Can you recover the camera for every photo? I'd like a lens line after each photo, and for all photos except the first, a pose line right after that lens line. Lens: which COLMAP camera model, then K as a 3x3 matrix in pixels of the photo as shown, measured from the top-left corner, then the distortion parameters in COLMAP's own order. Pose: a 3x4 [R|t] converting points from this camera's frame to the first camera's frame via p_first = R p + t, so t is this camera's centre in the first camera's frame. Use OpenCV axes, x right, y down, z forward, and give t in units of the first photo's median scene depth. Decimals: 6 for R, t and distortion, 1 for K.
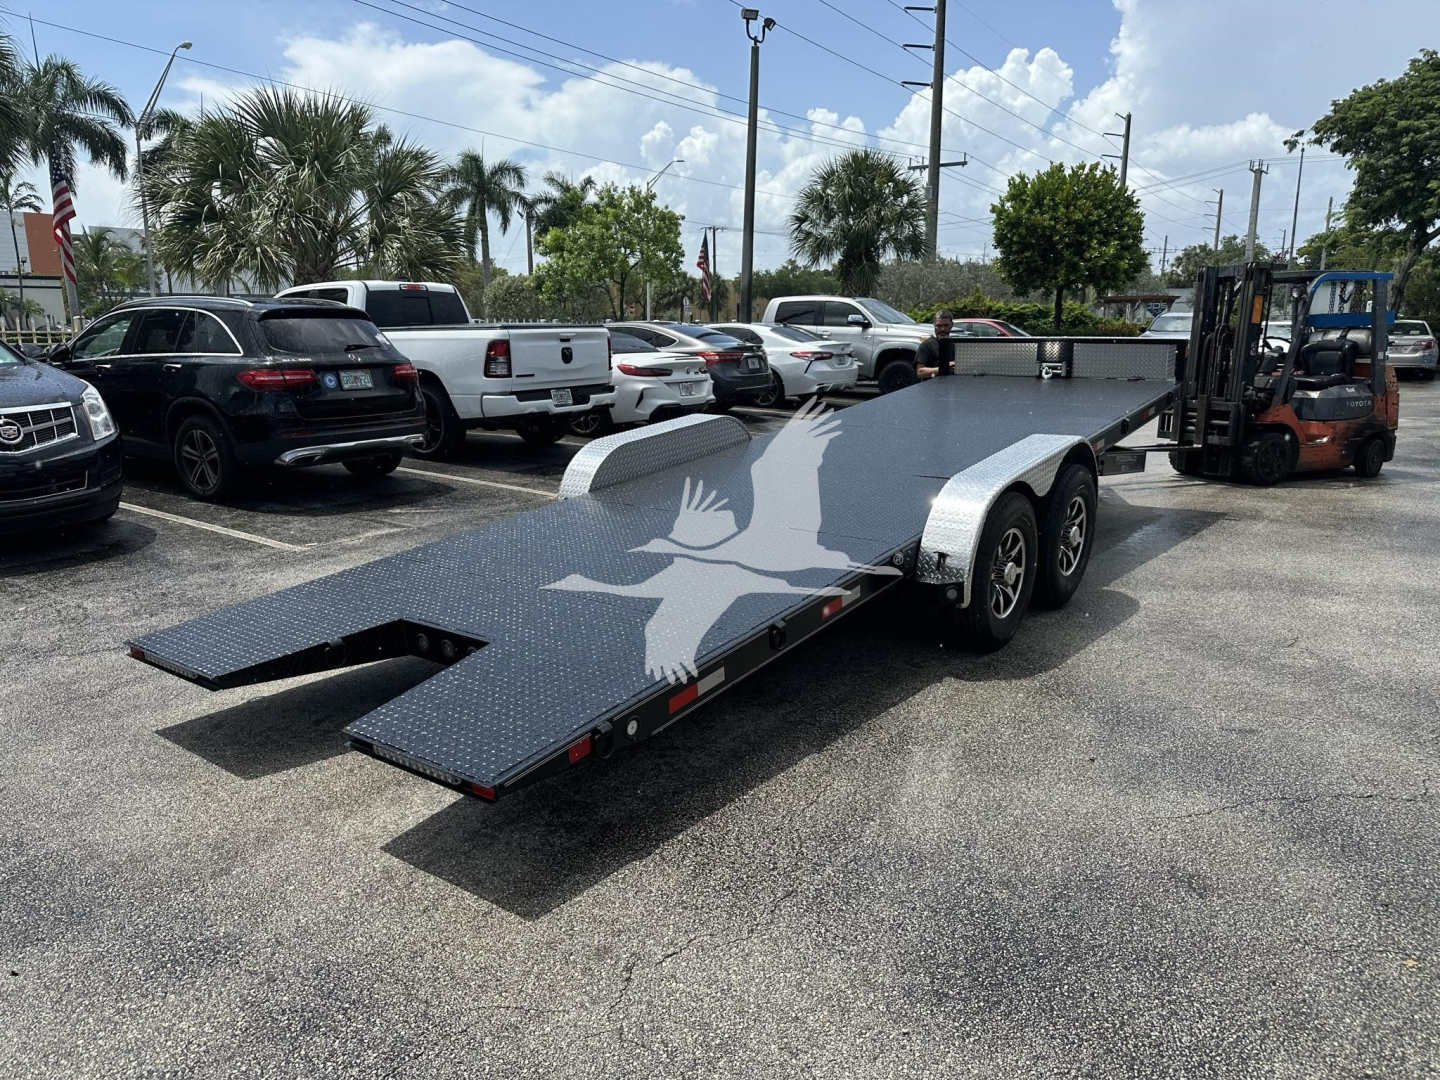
lens RADIAL K [[1002.4, 0, 717.8], [0, 1002.4, 542.6], [0, 0, 1]] dist [0.057018, -0.075627]
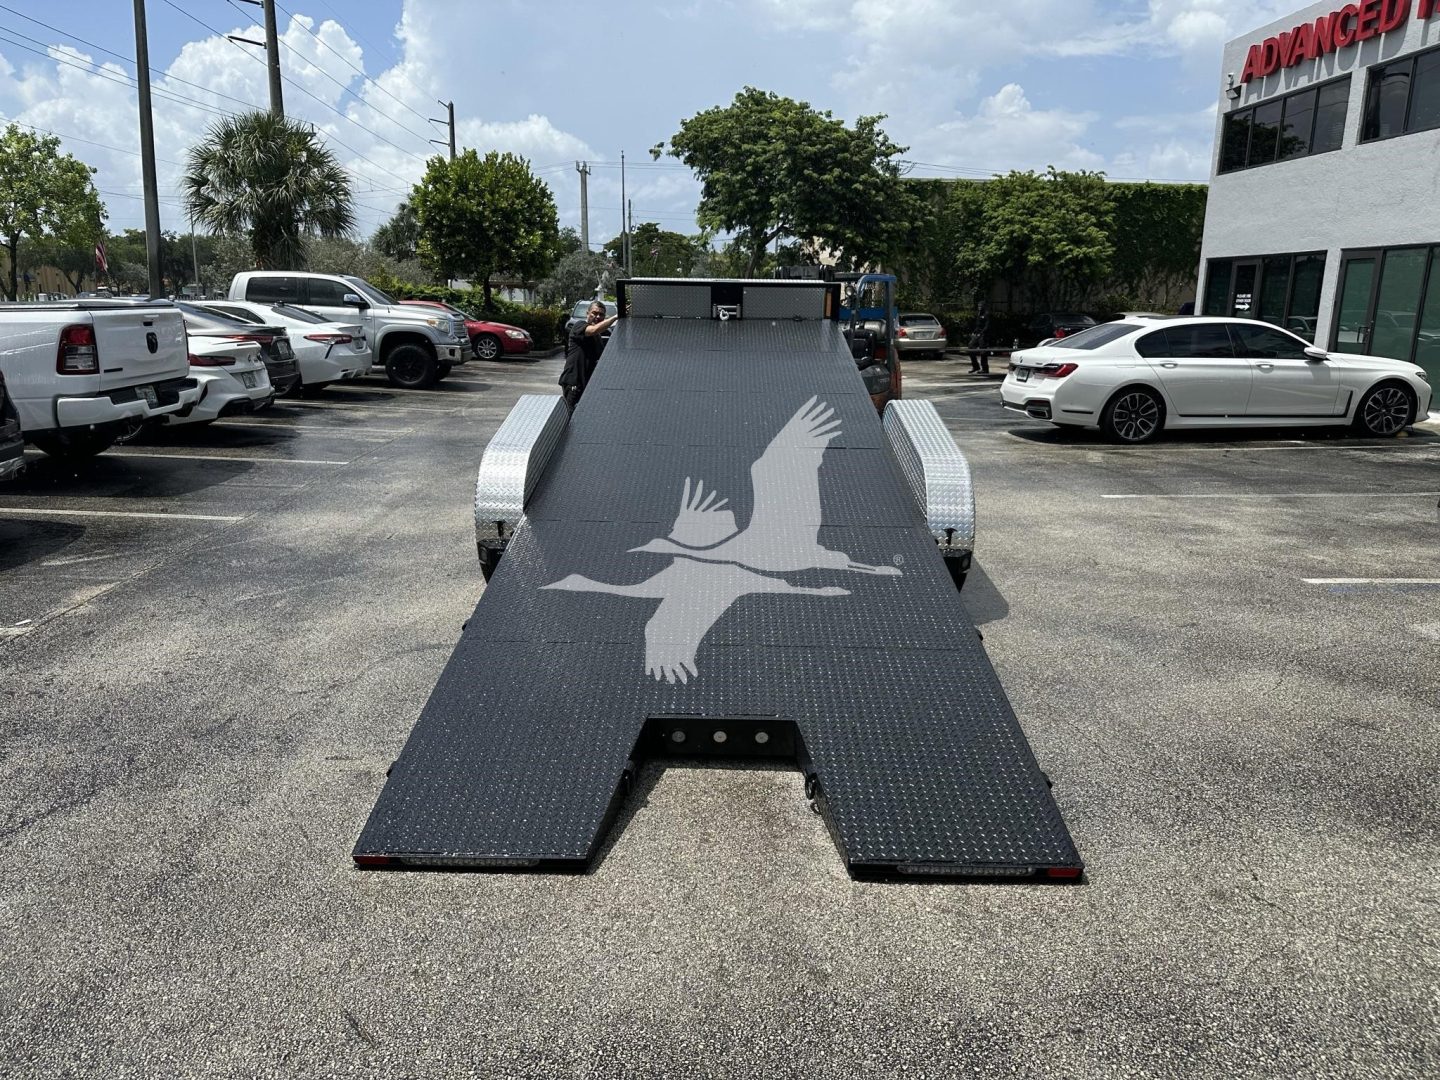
lens RADIAL K [[1002.4, 0, 717.8], [0, 1002.4, 542.6], [0, 0, 1]] dist [0.057018, -0.075627]
pose [[0.805033, -0.121896, 0.580571, -0.109495], [0.111701, 0.992303, 0.053456, -0.009436], [-0.582619, 0.021817, 0.812453, 0.039172]]
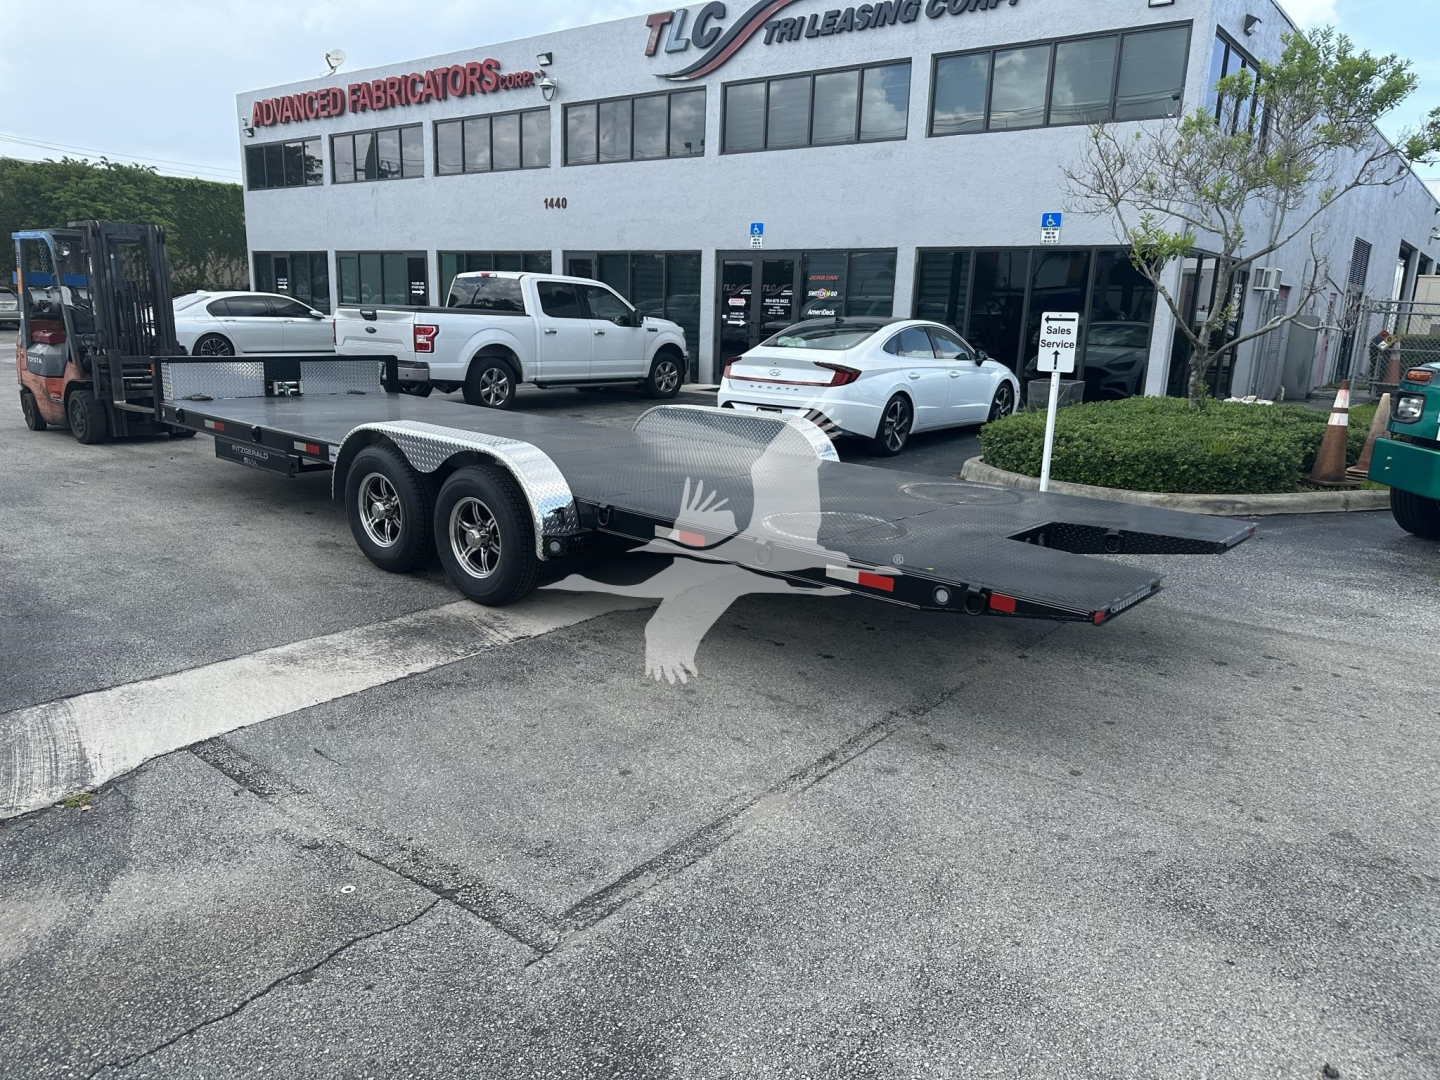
lens RADIAL K [[1002.4, 0, 717.8], [0, 1002.4, 542.6], [0, 0, 1]] dist [0.057018, -0.075627]
pose [[0.099765, -0.217055, 0.971048, -0.386279], [0.180668, 0.963646, 0.196839, 0.032437], [-0.978471, 0.155799, 0.135353, -0.131989]]
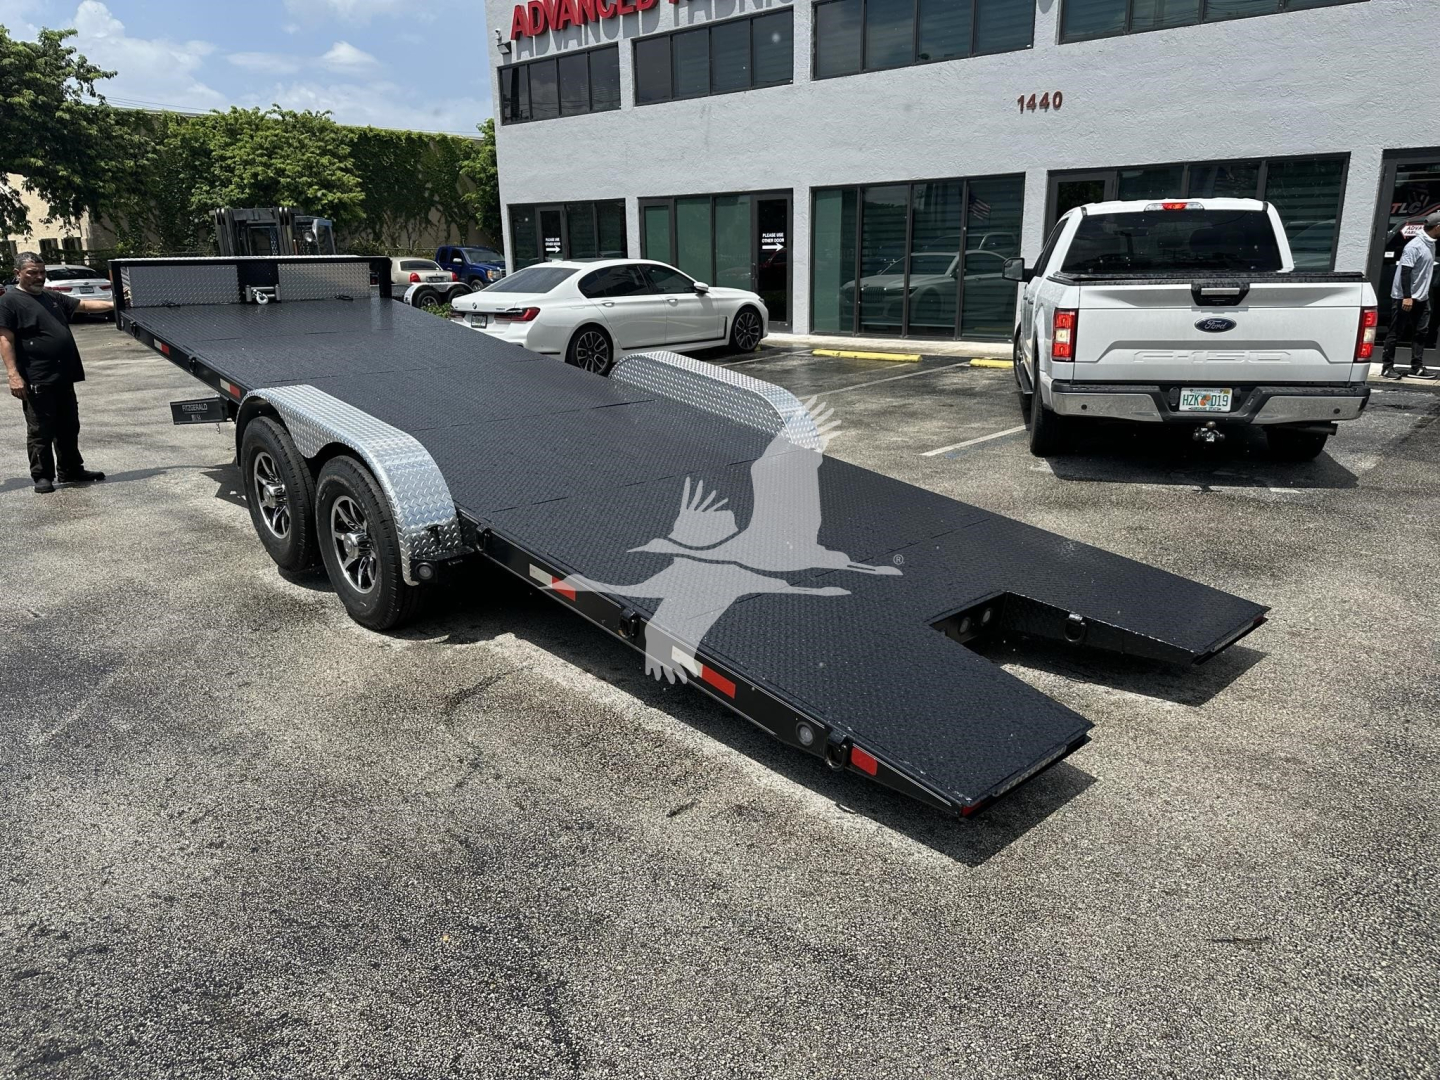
lens RADIAL K [[1026.0, 0, 727.2], [0, 1026.0, 536.3], [0, 0, 1]] dist [0.023071, -0.039315]
pose [[0.164871, -0.262023, 0.950874, -0.174370], [0.226351, 0.948388, 0.222092, -0.032159], [-0.959991, 0.178615, 0.215671, 0.143490]]
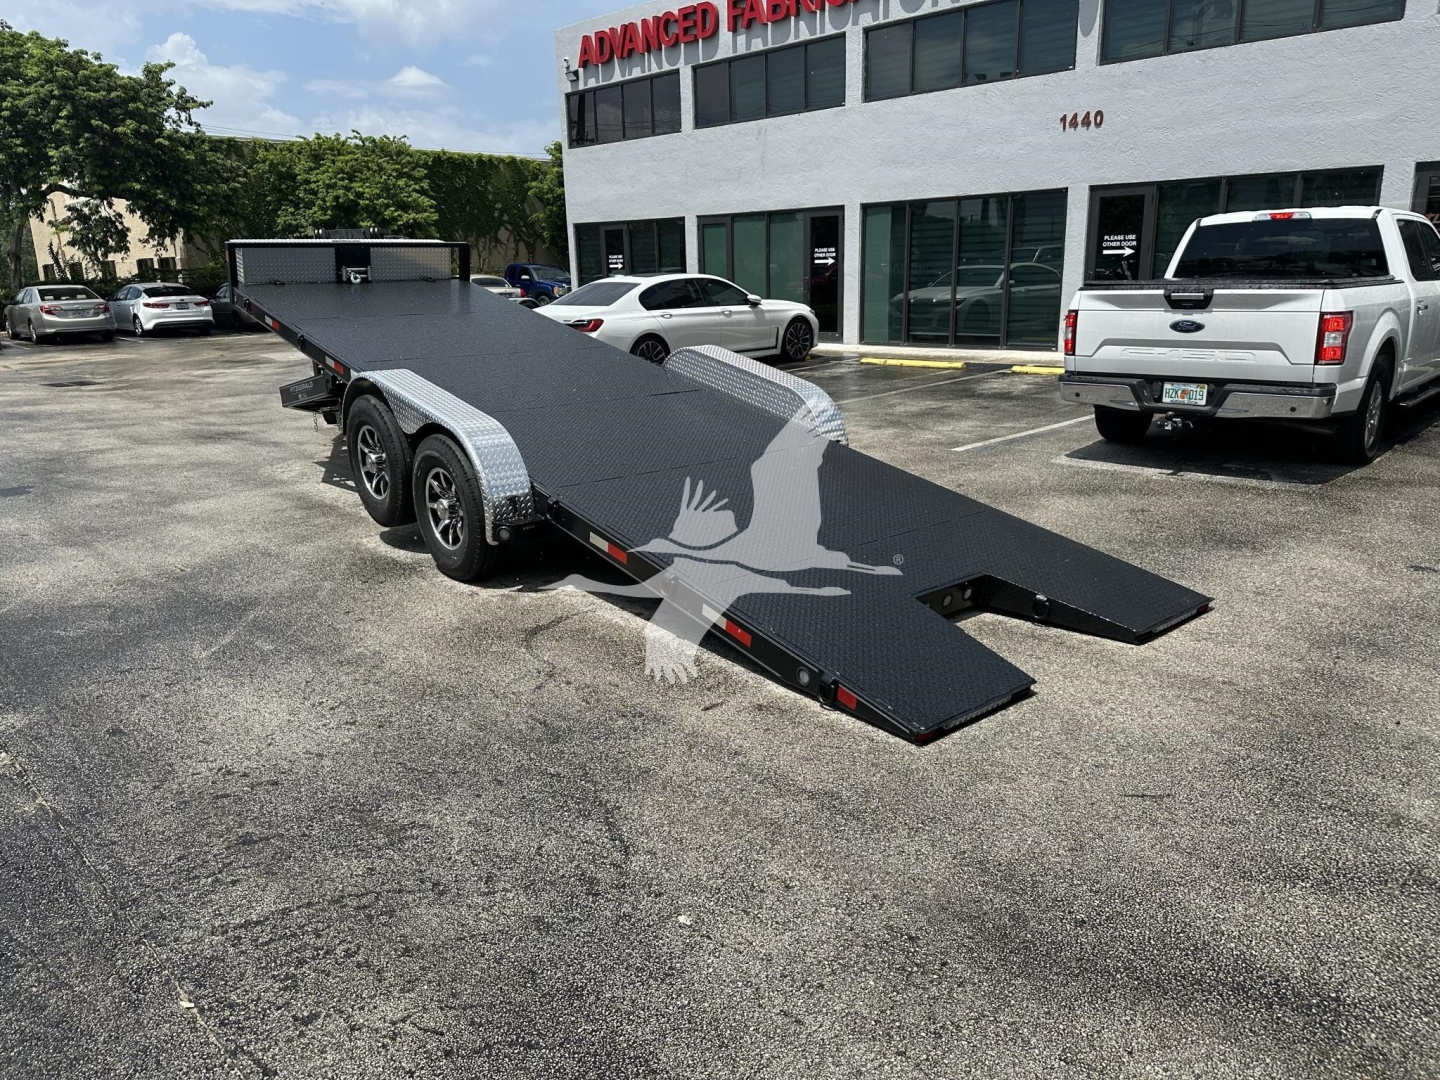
lens RADIAL K [[1026.0, 0, 725.6], [0, 1026.0, 527.6], [0, 0, 1]] dist [0.028937, -0.047612]
pose [[0.222206, -0.239189, 0.945205, -0.202670], [0.230293, 0.954887, 0.187500, -0.029136], [-0.947412, 0.176010, 0.267265, 0.134478]]
